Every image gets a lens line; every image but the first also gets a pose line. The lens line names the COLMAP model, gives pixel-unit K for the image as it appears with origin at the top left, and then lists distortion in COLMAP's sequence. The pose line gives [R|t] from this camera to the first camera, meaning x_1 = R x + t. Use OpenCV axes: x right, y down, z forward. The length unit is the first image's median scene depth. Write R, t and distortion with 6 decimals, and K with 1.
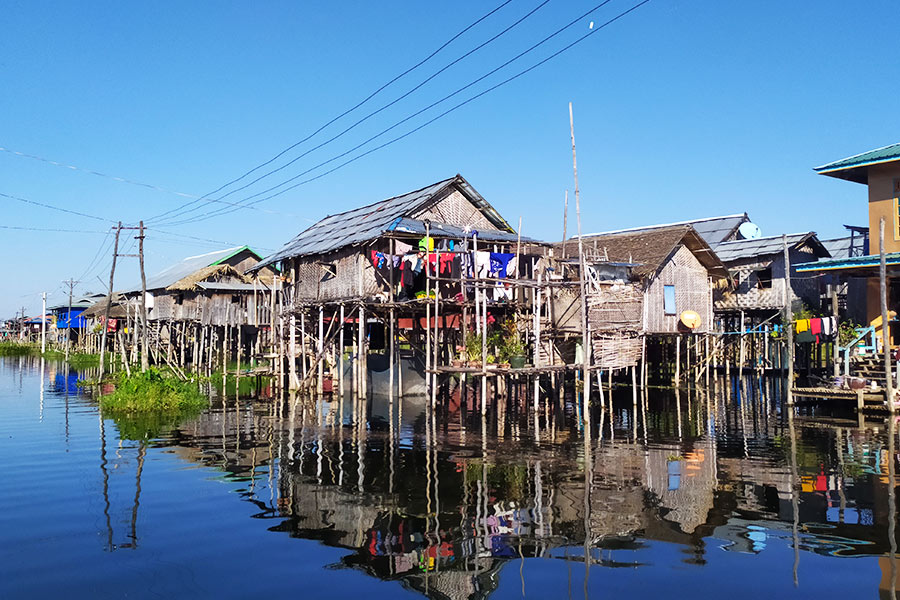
lens RADIAL K [[774.7, 0, 448.4], [0, 774.7, 295.3], [0, 0, 1]] dist [0.031049, -0.005429]
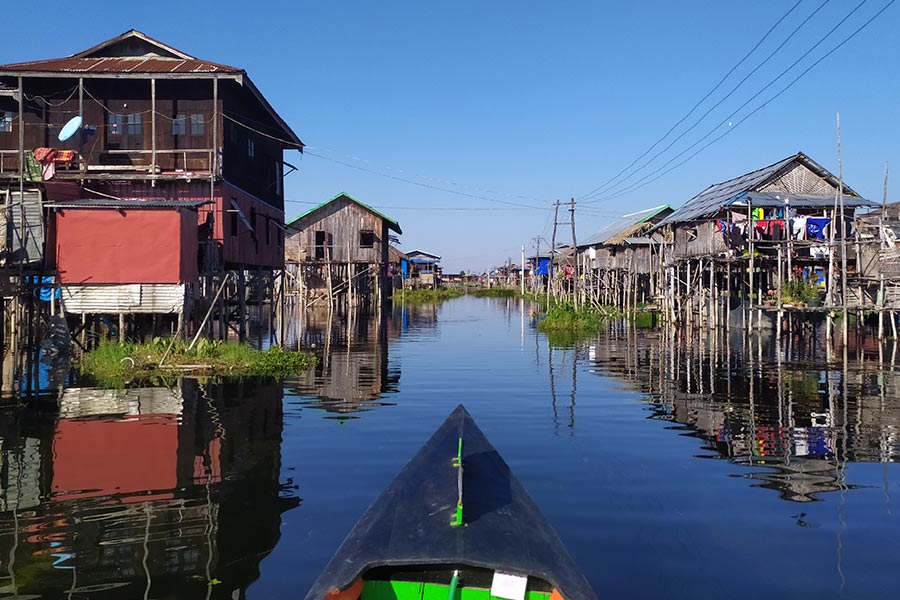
lens RADIAL K [[774.7, 0, 450.0], [0, 774.7, 297.8], [0, 0, 1]] dist [0.031049, -0.005429]
pose [[0.837549, 0.016267, -0.546121, 0.227418], [0.023528, 0.997556, 0.065797, -0.019595], [0.545856, -0.067957, 0.835119, -0.355464]]
